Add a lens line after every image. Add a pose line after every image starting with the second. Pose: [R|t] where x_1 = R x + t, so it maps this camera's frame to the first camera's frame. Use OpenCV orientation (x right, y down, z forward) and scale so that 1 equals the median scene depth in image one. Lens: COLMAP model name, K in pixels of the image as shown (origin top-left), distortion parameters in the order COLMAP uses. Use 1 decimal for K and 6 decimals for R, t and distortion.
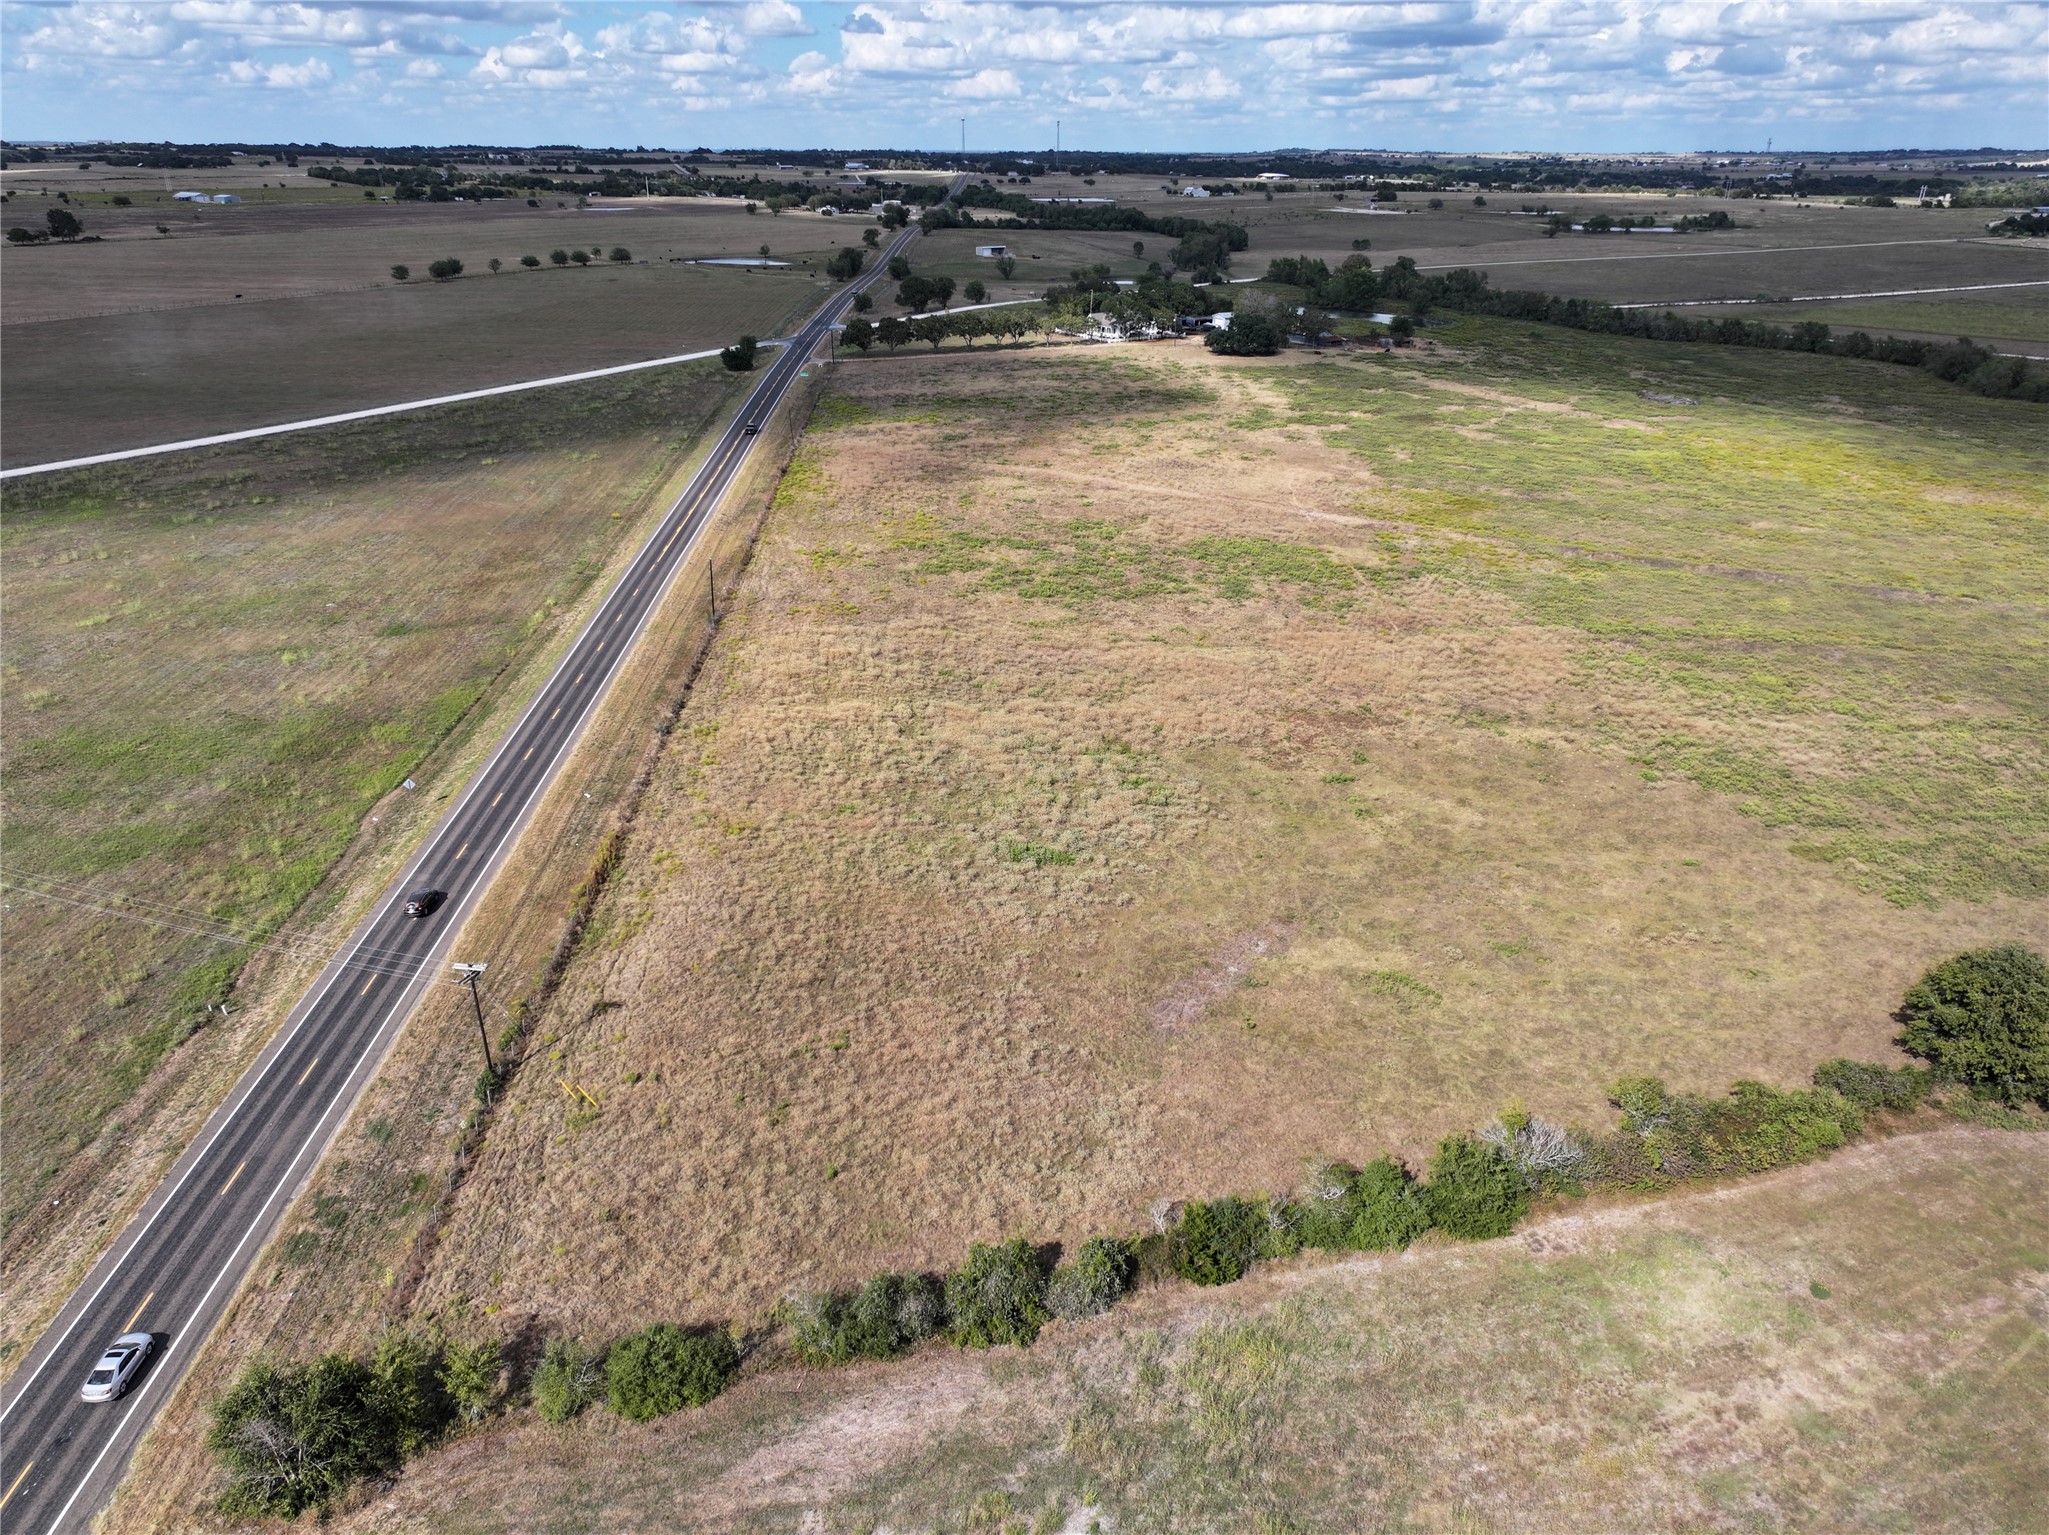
lens RADIAL K [[1436.2, 0, 1026.9], [0, 1436.2, 758.4], [0, 0, 1]] dist [-0.000508, 0.016695]
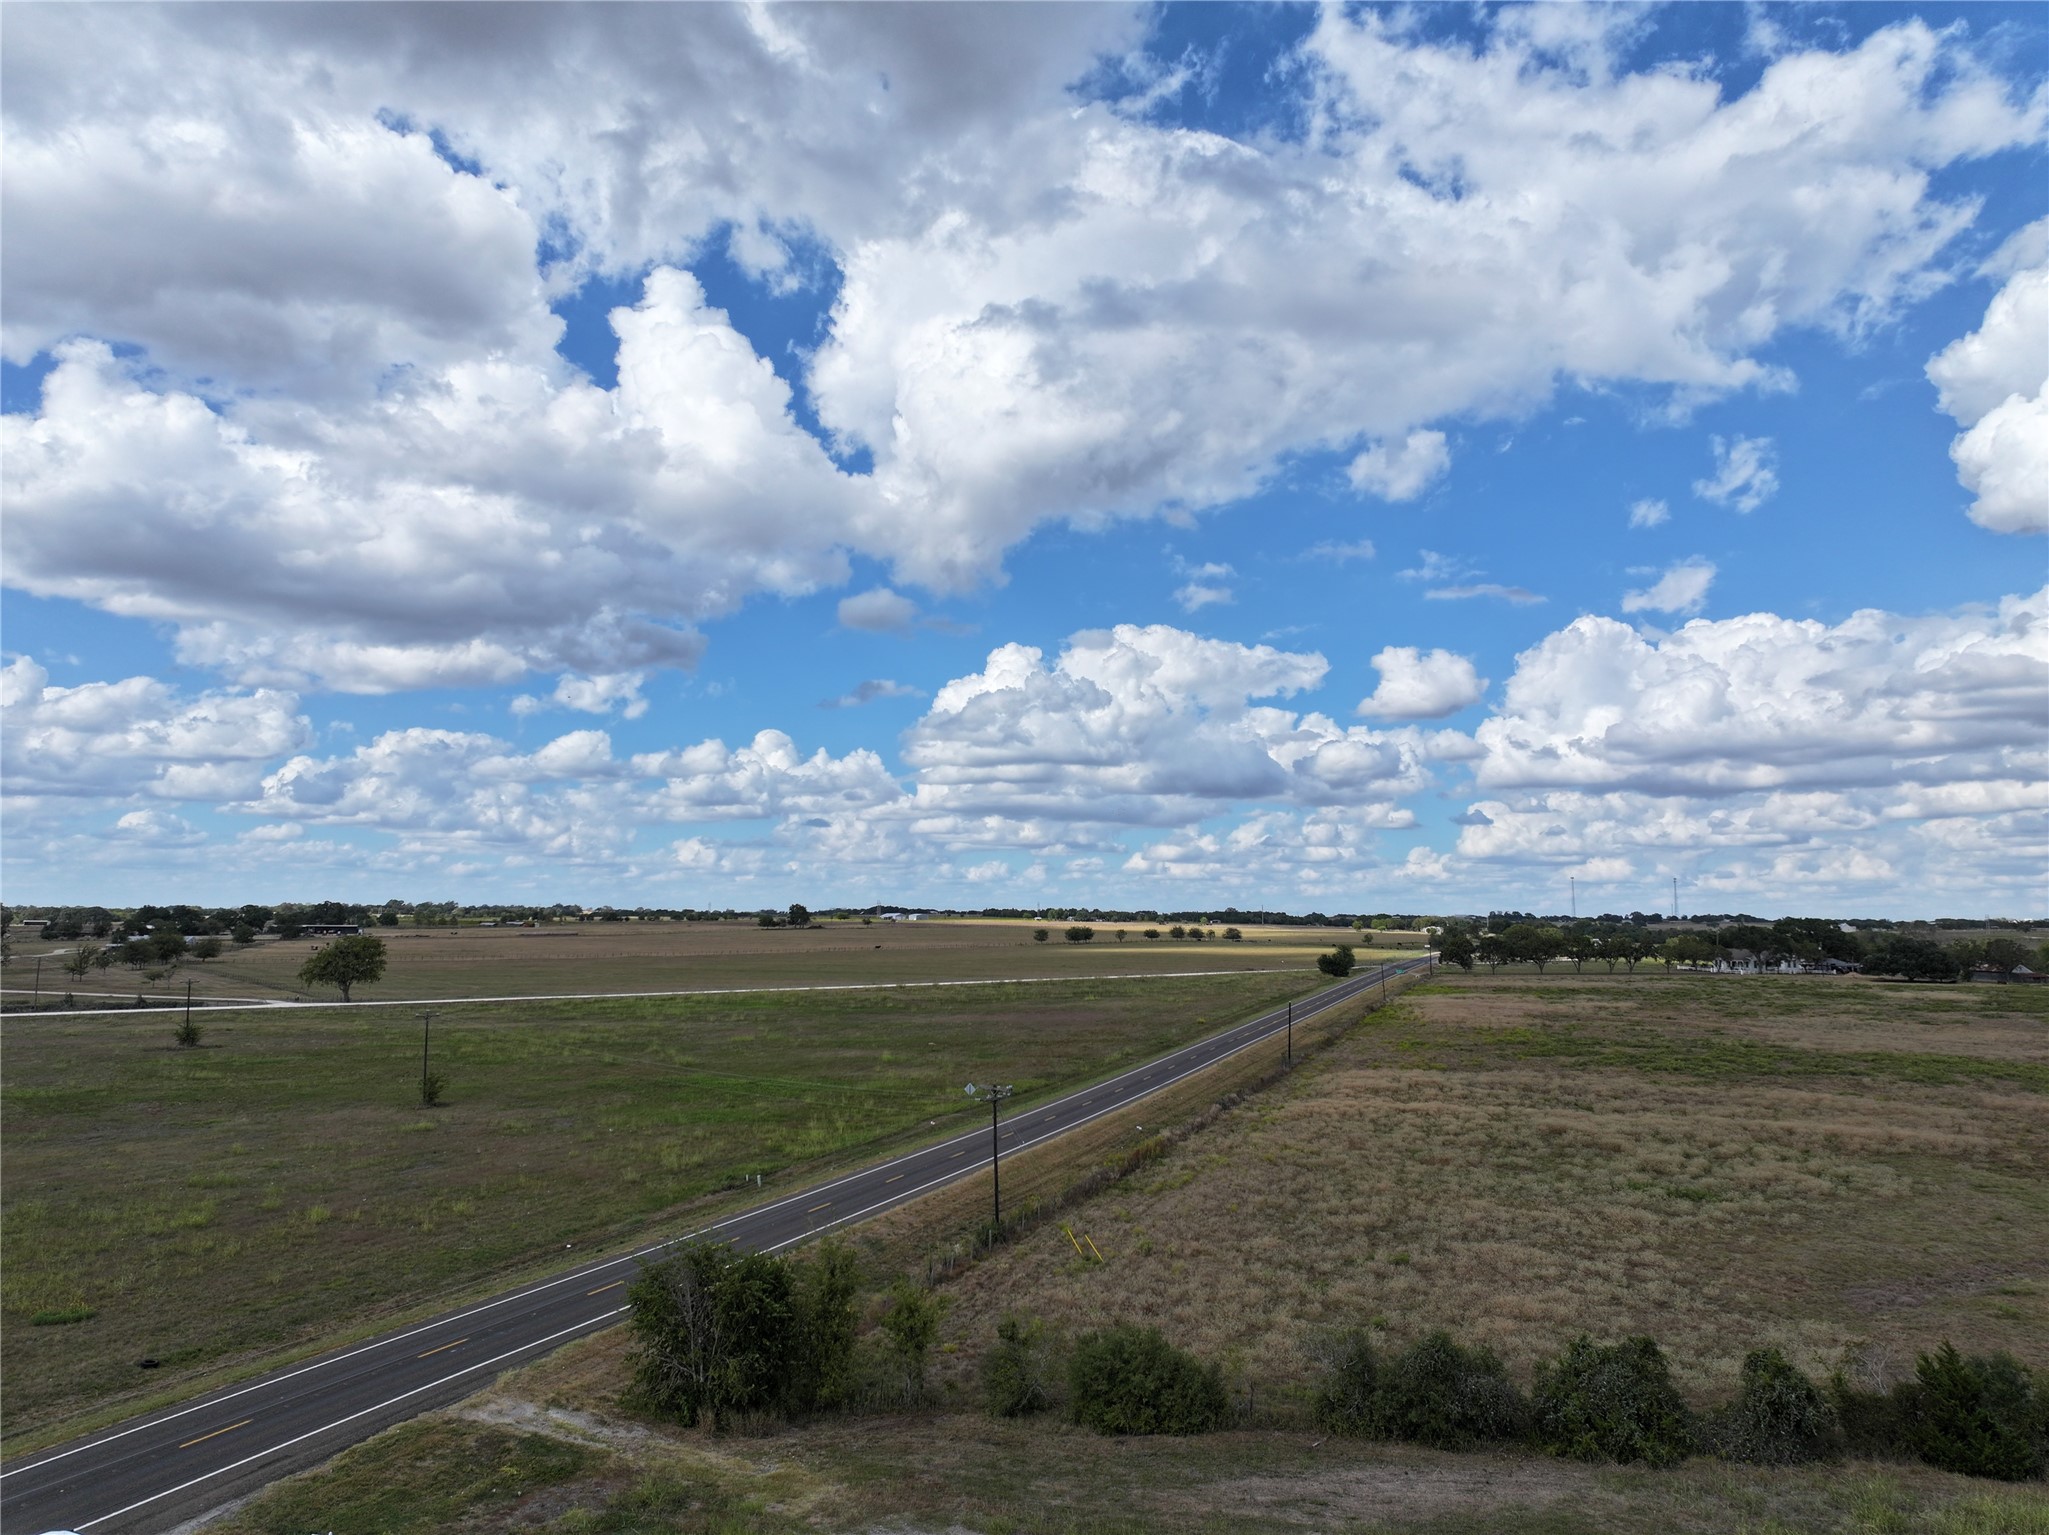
lens RADIAL K [[1436.2, 0, 1026.7], [0, 1436.2, 755.8], [0, 0, 1]] dist [-0.000508, 0.016695]
pose [[0.919677, -0.042596, -0.390359, 0.003099], [-0.157096, 0.871167, -0.465175, 0.384957], [0.359883, 0.489135, 0.794501, 0.163666]]
